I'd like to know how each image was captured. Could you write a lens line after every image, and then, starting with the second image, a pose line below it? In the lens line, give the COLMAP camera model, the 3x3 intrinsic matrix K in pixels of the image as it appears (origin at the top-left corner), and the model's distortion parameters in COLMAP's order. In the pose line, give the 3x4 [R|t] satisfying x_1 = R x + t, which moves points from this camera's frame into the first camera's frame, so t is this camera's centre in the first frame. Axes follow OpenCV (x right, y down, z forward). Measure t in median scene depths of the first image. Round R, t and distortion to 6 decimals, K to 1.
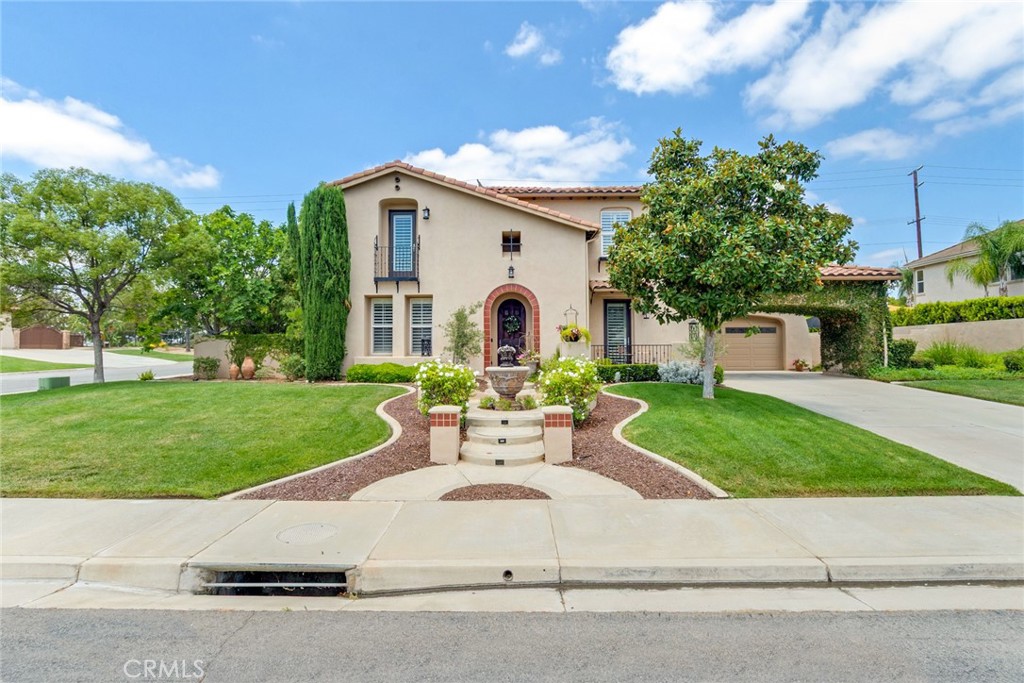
lens RADIAL K [[528.4, 0, 512.0], [0, 528.4, 341.5], [0, 0, 1]] dist [-0.000351, -0.000230]
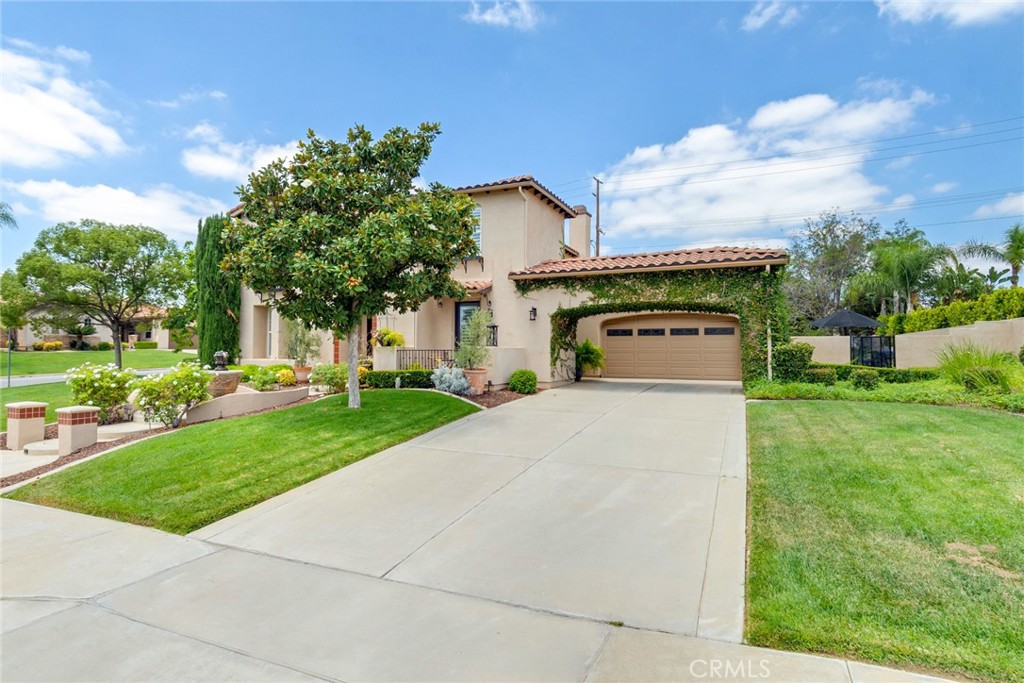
lens RADIAL K [[541.0, 0, 512.0], [0, 541.0, 341.5], [0, 0, 1]] dist [-0.001121, 0.000022]
pose [[0.914823, -0.001597, -0.403851, 0.688036], [0.001356, 0.999999, -0.000884, -0.006648], [0.403852, 0.000261, 0.914824, 0.144939]]
